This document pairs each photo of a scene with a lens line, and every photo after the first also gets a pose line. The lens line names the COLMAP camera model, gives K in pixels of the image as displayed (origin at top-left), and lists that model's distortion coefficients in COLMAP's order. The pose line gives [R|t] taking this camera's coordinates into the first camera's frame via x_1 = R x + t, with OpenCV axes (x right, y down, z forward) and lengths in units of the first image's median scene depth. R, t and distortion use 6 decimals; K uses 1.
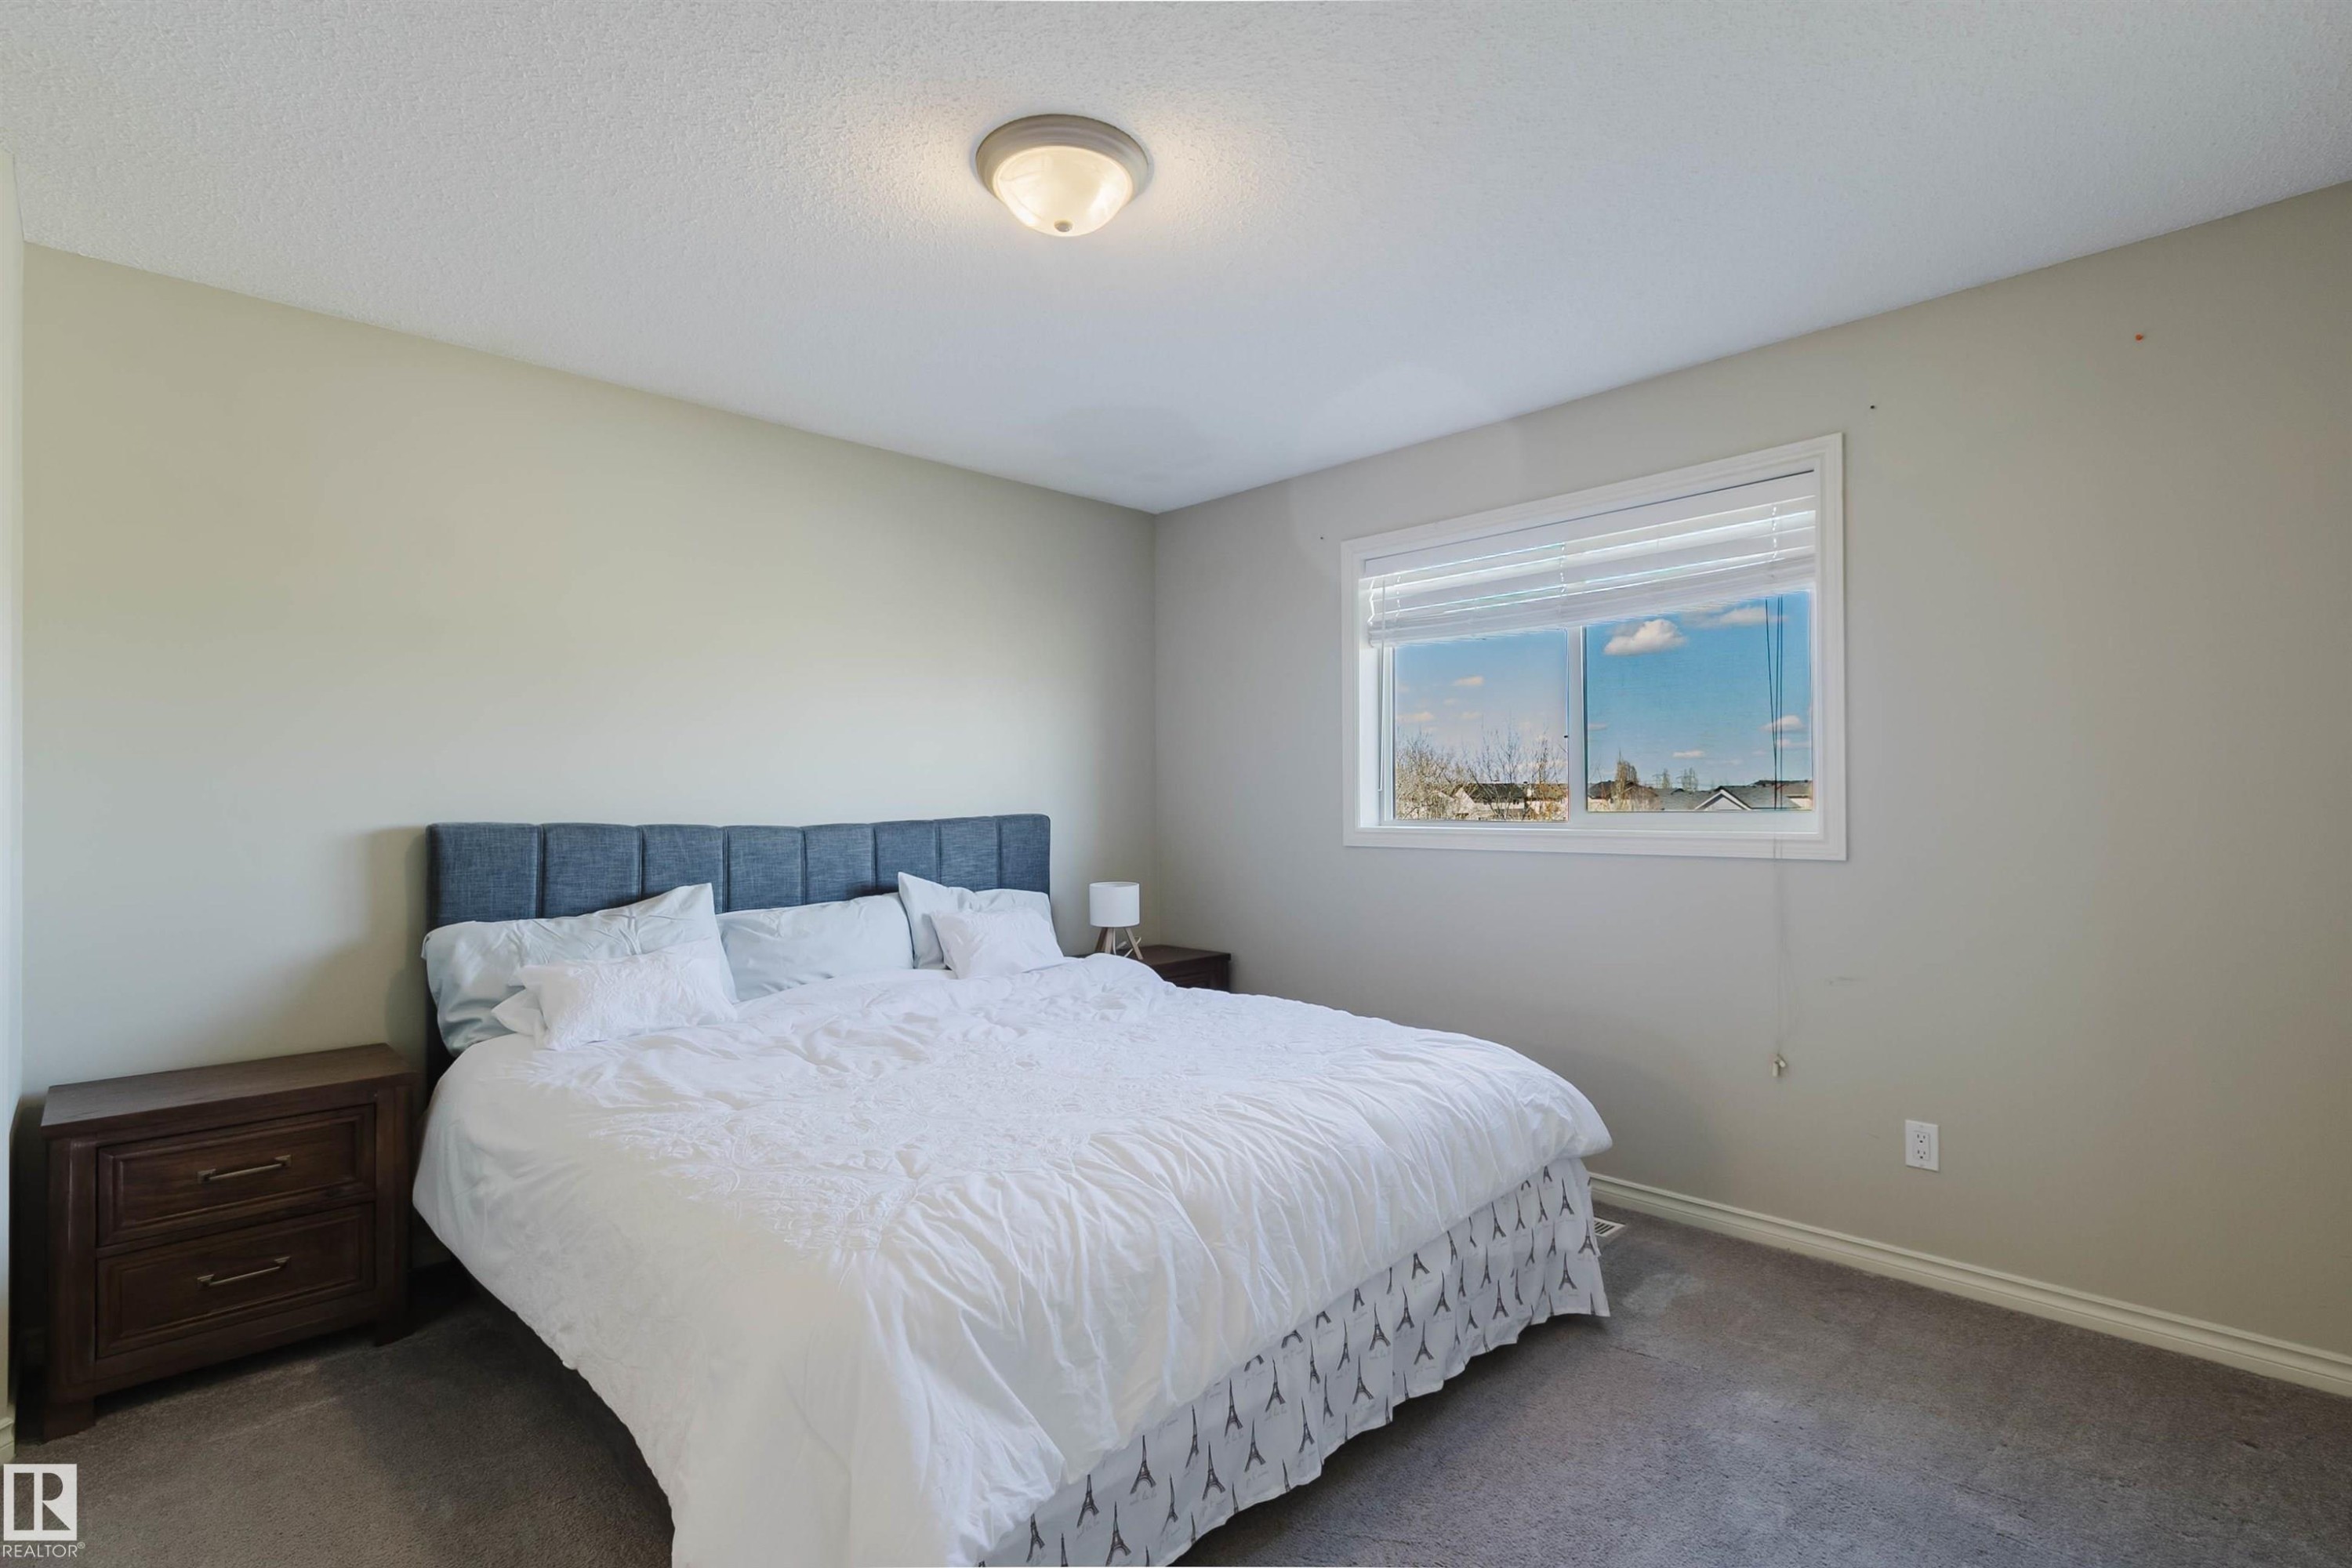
lens RADIAL K [[1073.6, 0, 1156.3], [0, 1073.6, 798.3], [0, 0, 1]] dist [0.005719, -0.002195]
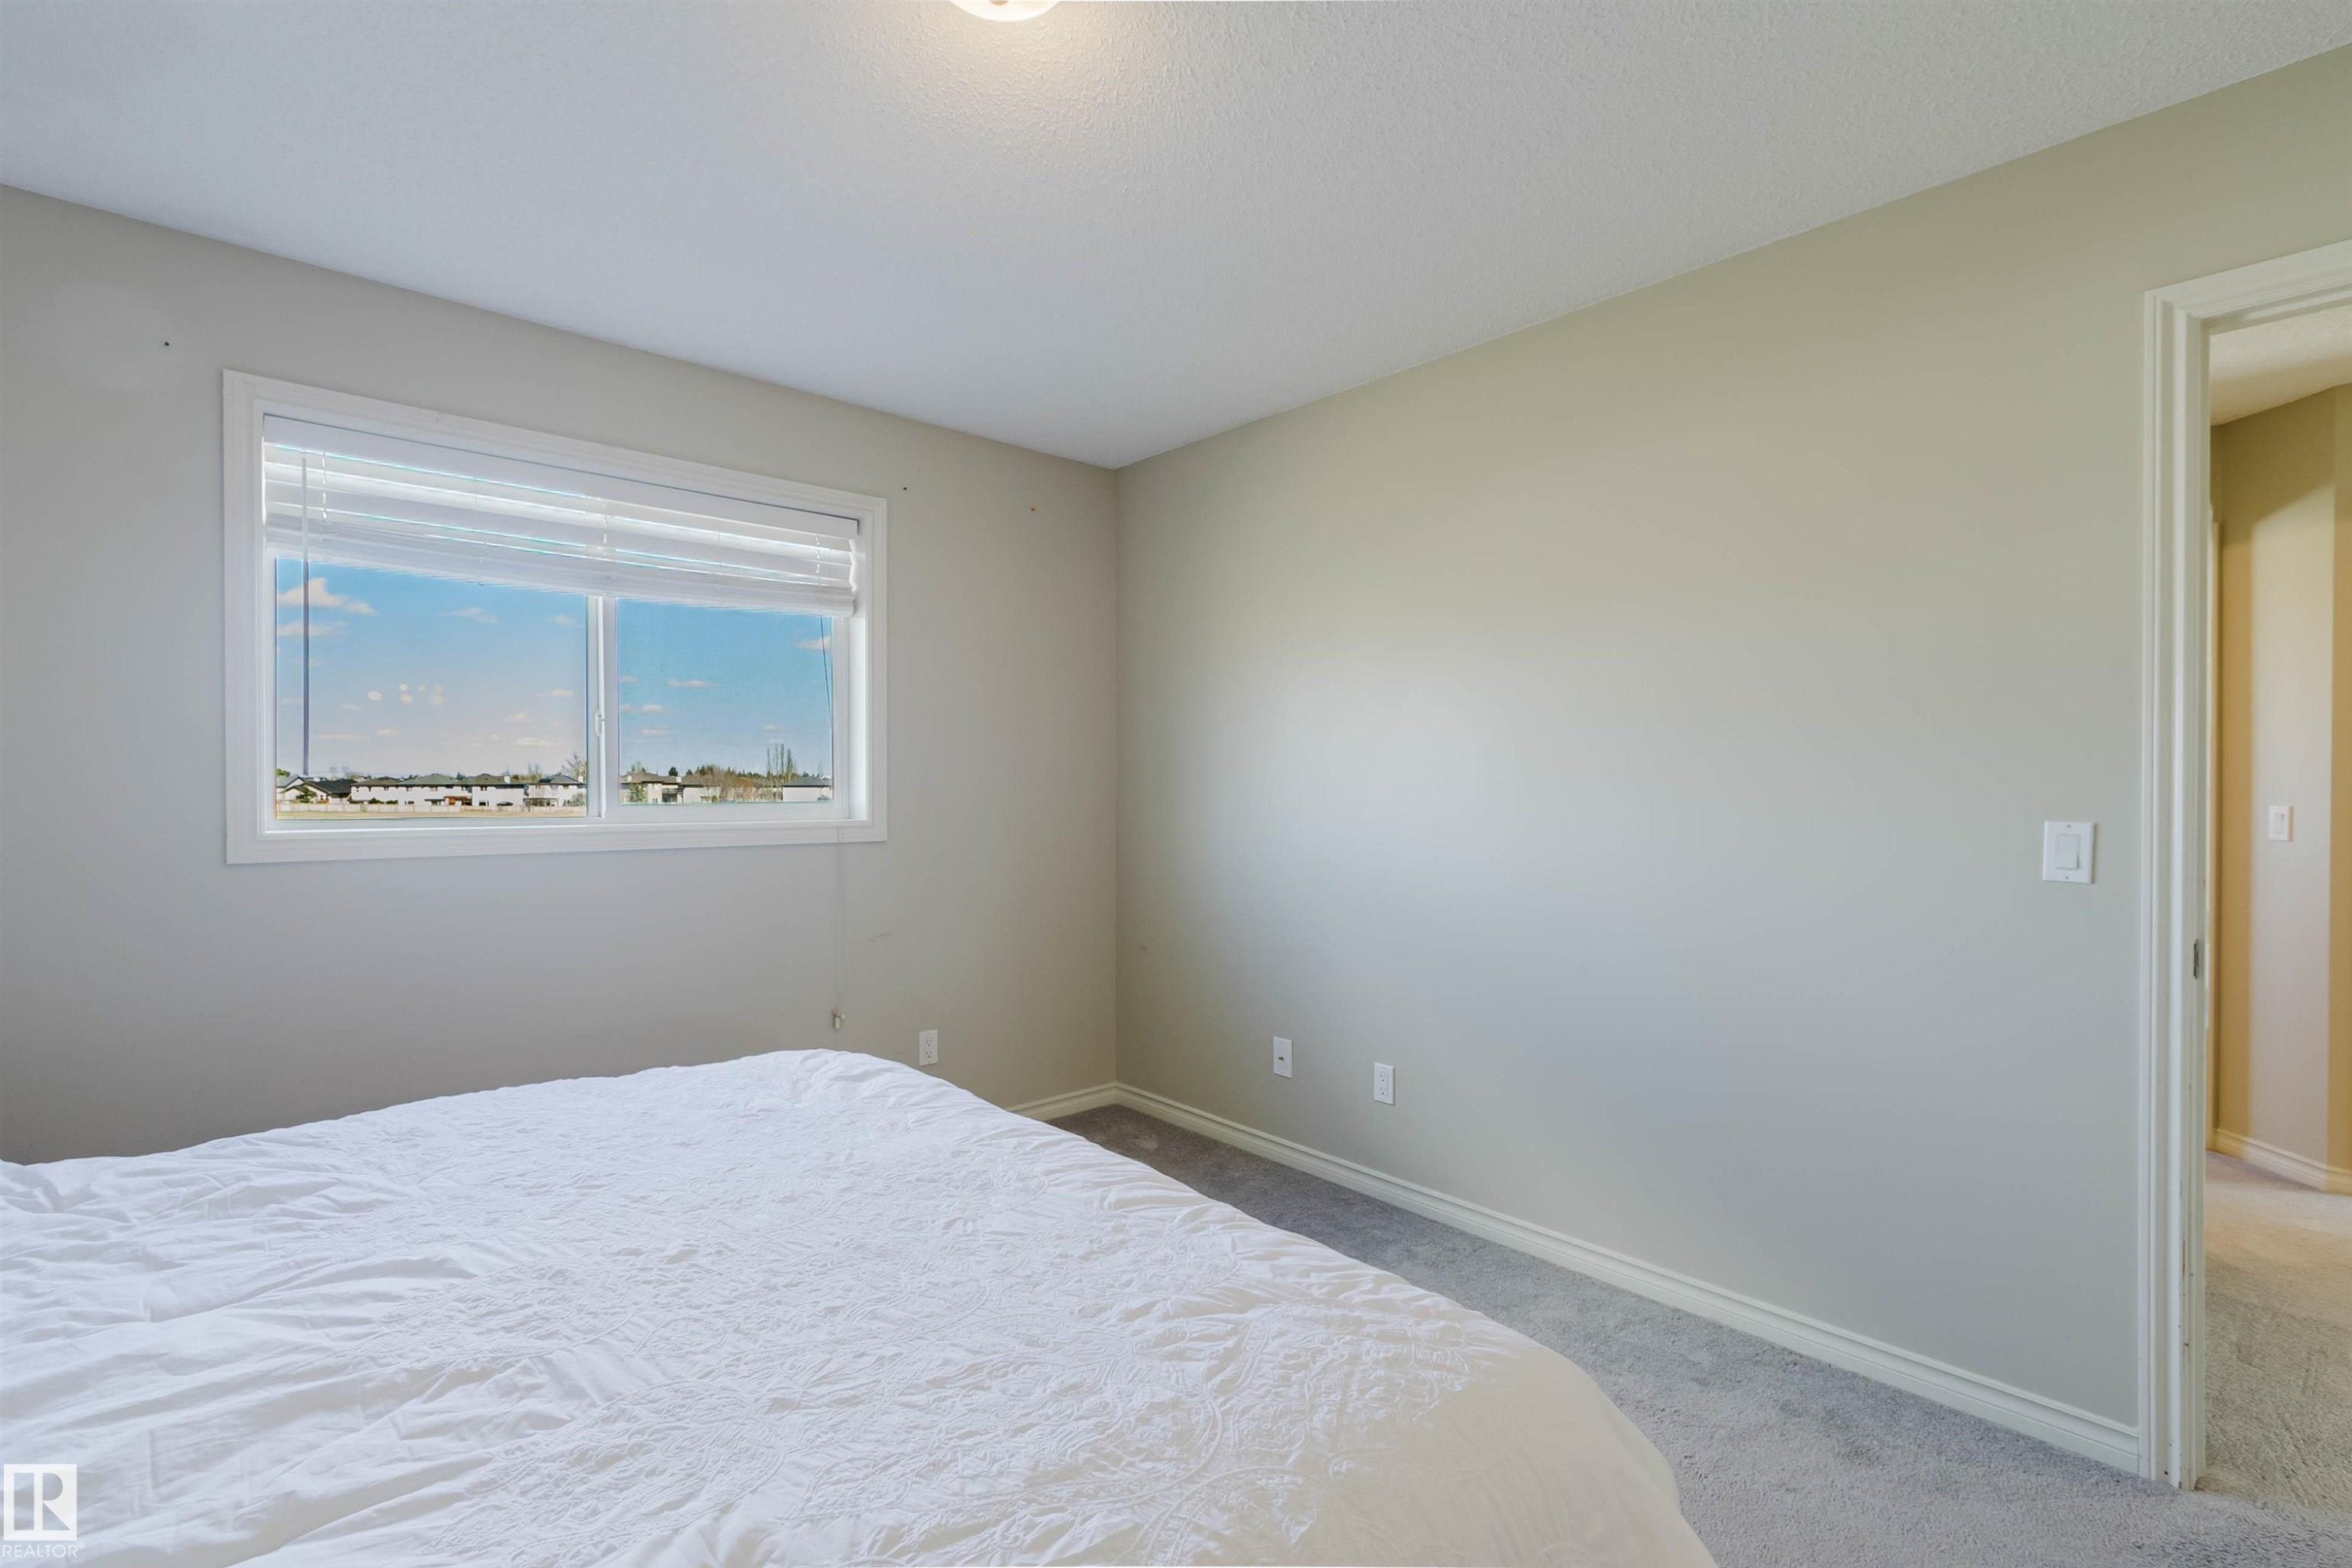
lens RADIAL K [[1073.6, 0, 1136.0], [0, 1073.6, 794.4], [0, 0, 1]] dist [0.005719, -0.002195]
pose [[0.047354, -0.000898, 0.998878, -0.501241], [-0.006114, 0.999981, 0.001188, 0.000175], [-0.998859, -0.006164, 0.047347, 0.542842]]
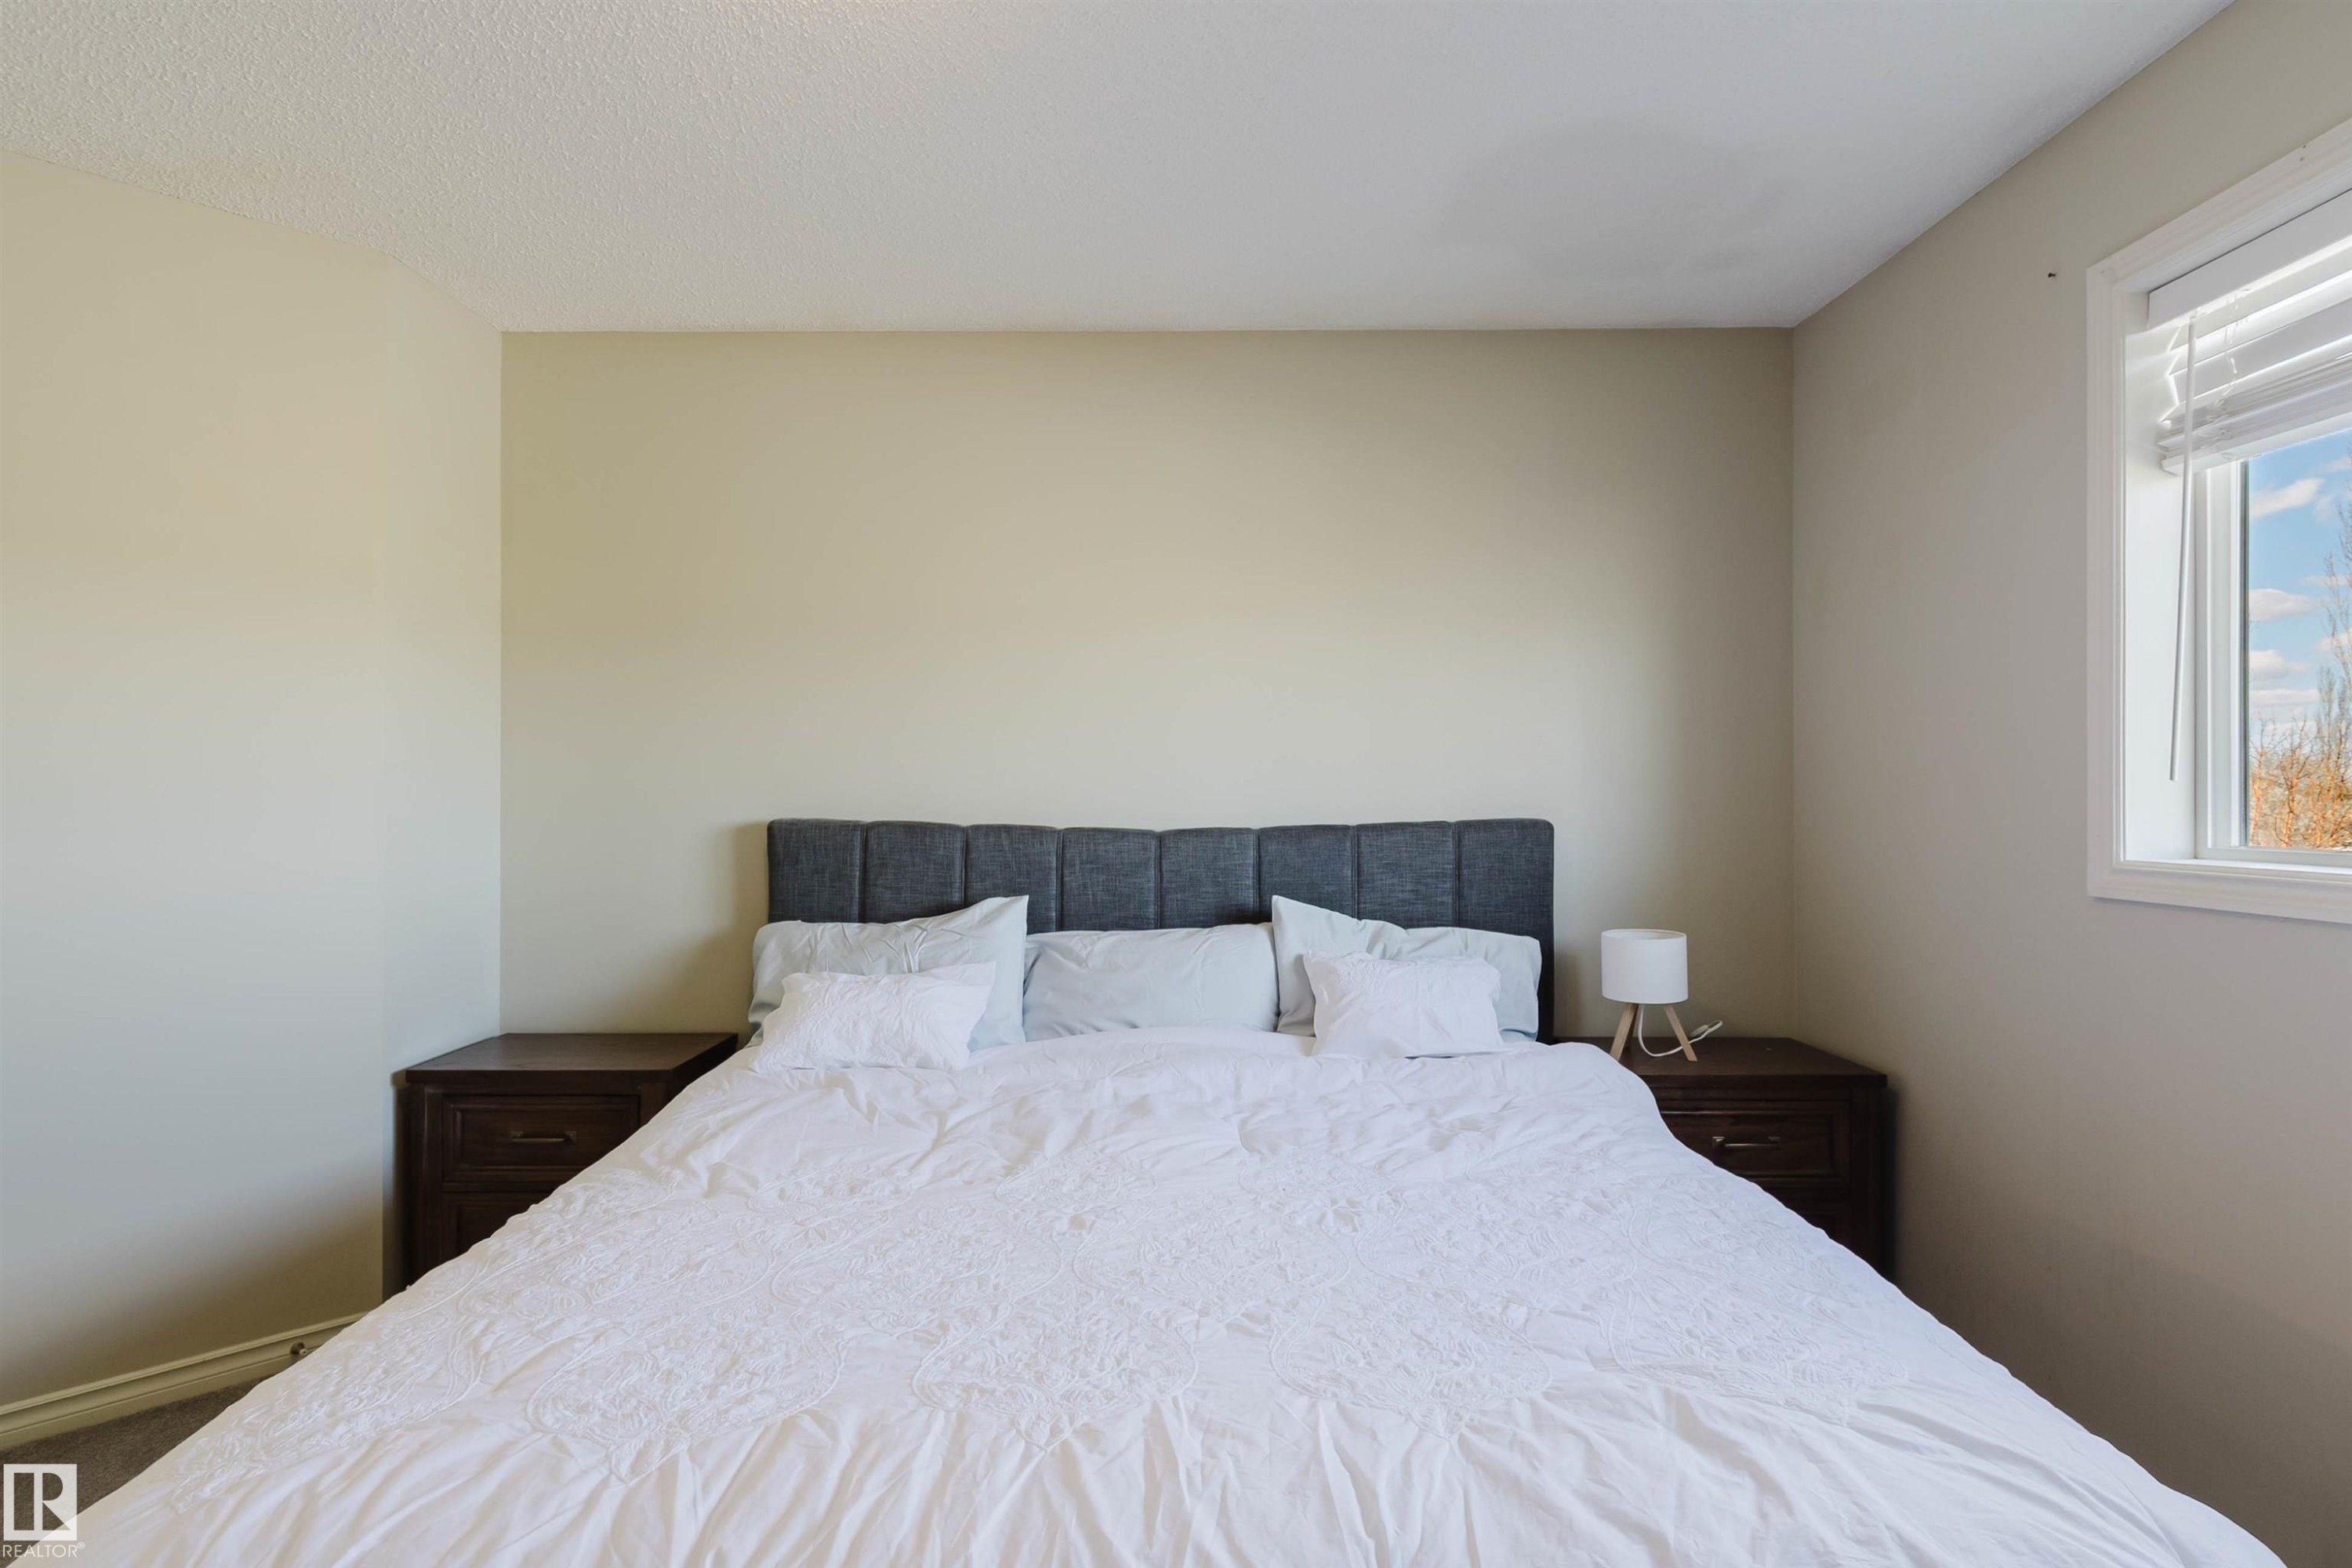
lens RADIAL K [[1161.9, 0, 1174.4], [0, 1161.9, 792.4], [0, 0, 1]] dist [0.001638, -0.000922]
pose [[0.725242, 0.002254, -0.688490, 0.283143], [-0.002120, 0.999997, 0.001041, -0.002659], [0.688491, 0.000705, 0.725245, 0.404002]]
